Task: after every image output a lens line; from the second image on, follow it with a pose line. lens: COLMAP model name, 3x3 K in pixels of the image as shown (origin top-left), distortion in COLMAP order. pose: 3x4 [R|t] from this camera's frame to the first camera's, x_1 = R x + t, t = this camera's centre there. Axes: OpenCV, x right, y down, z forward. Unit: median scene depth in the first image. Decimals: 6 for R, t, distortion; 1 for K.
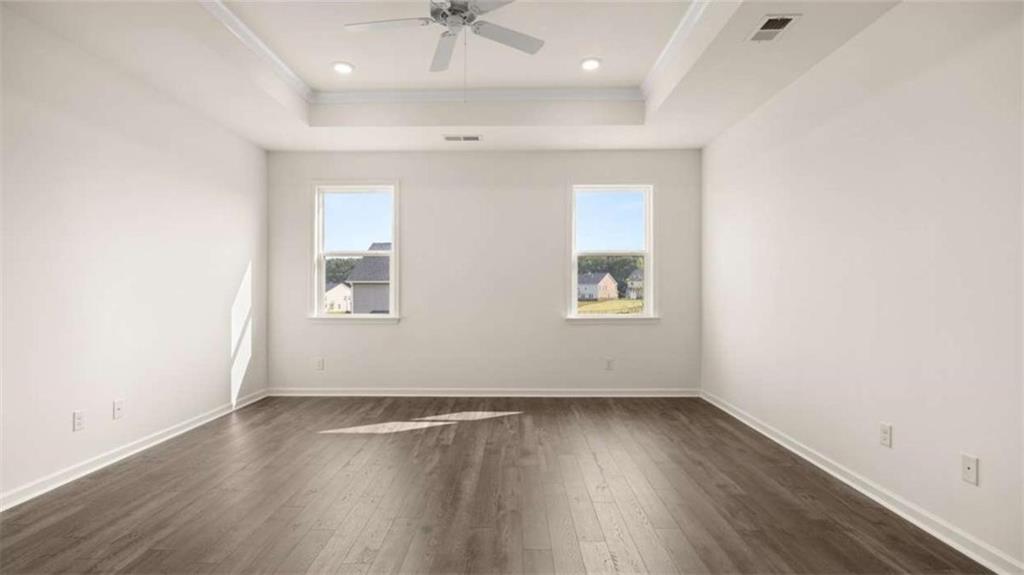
lens RADIAL K [[470.6, 0, 512.0], [0, 470.6, 287.5], [0, 0, 1]] dist [0.000101, 0.000046]
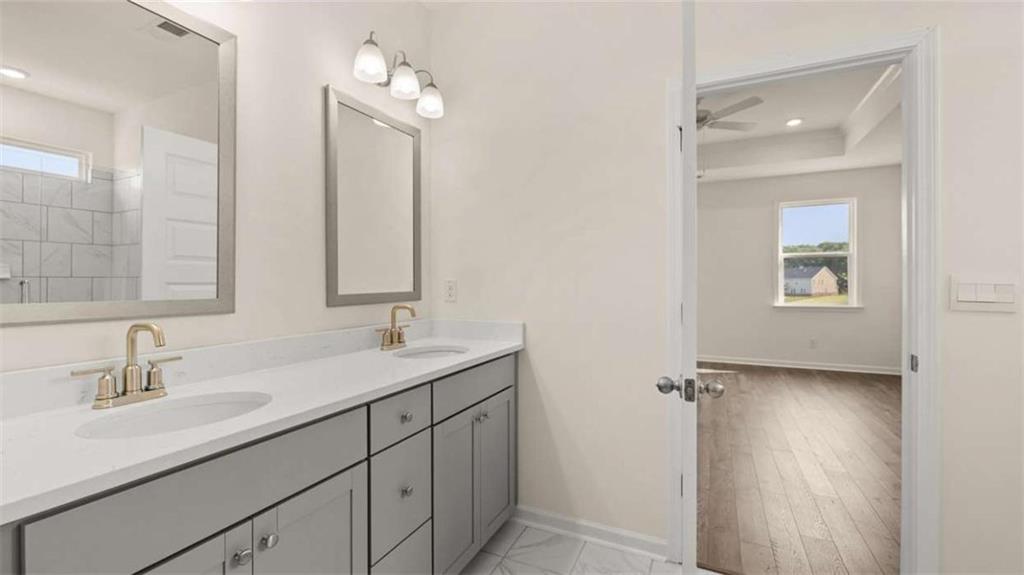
lens RADIAL K [[438.0, 0, 508.3], [0, 438.0, 282.2], [0, 0, 1]] dist [0.000377, 0.000206]
pose [[0.909303, -0.000108, -0.416134, -0.050800], [0.000170, 1.000000, 0.000113, -0.000191], [0.416134, -0.000173, 0.909303, -0.432722]]
